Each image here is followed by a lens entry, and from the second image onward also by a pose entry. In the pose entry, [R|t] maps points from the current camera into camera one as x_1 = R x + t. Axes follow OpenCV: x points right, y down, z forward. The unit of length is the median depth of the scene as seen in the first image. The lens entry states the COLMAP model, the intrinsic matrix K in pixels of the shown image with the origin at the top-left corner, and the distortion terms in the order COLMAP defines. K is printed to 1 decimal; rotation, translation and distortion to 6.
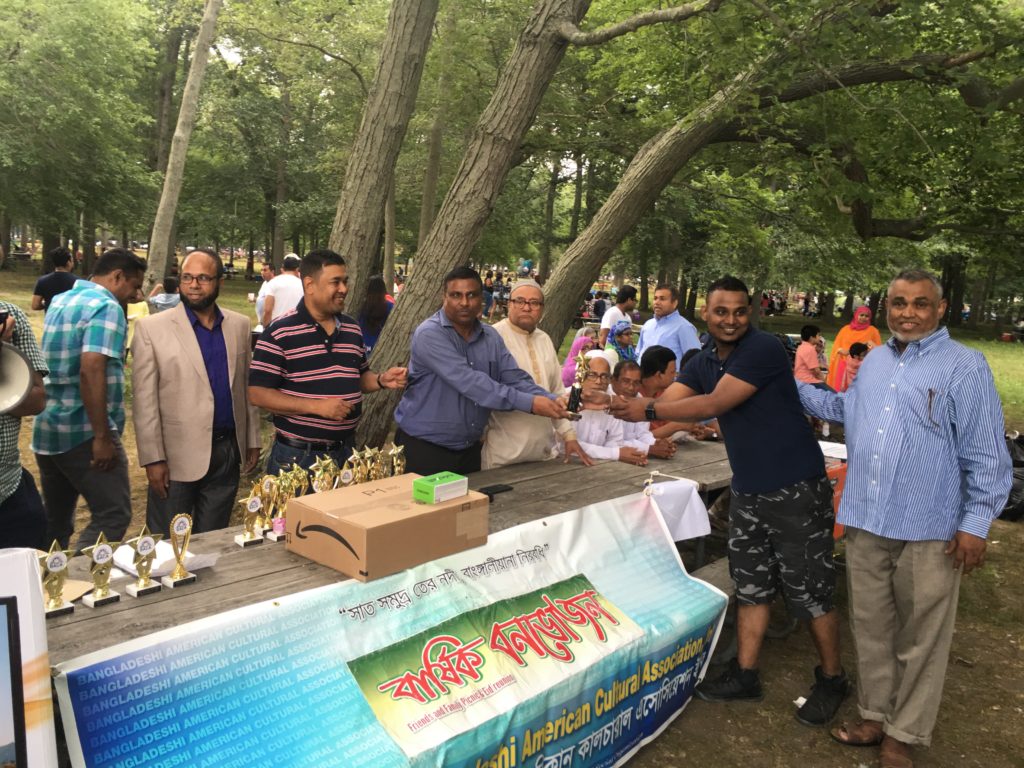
lens RADIAL K [[866.7, 0, 491.4], [0, 866.7, 360.4], [0, 0, 1]] dist [0.064924, -0.110896]
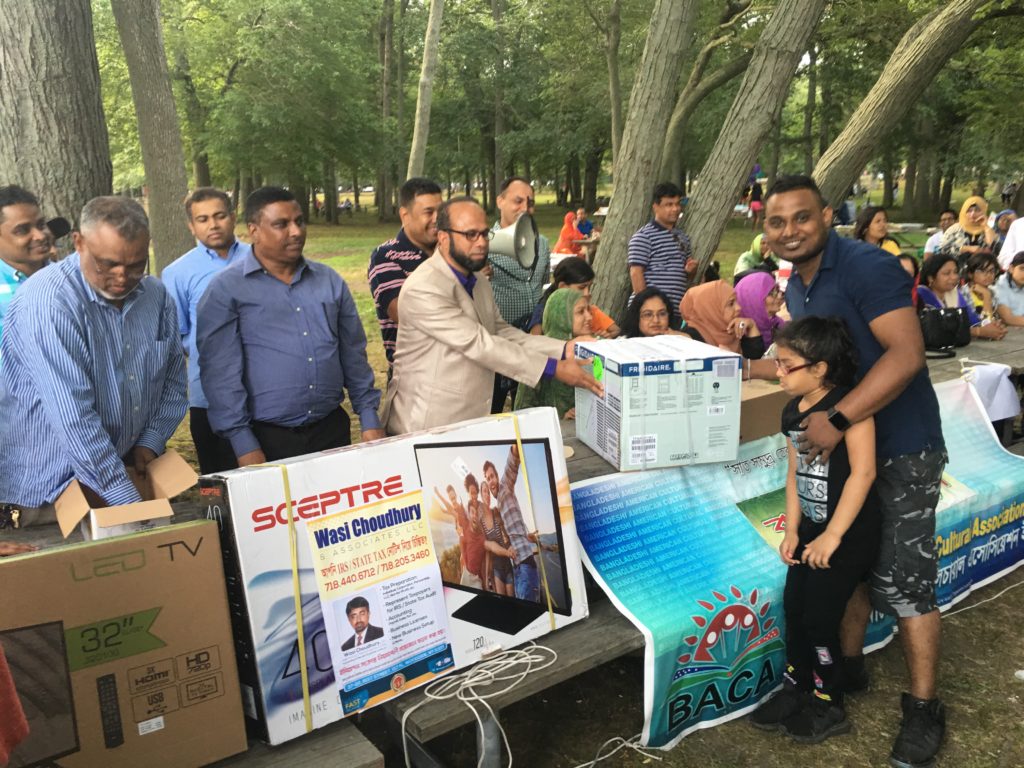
lens RADIAL K [[868.1, 0, 489.6], [0, 868.1, 379.7], [0, 0, 1]] dist [0.066169, -0.096419]
pose [[0.968185, -0.037547, -0.247402, -0.082576], [0.064392, 0.992767, 0.101326, 0.004369], [0.241808, -0.114034, 0.963600, -0.132118]]
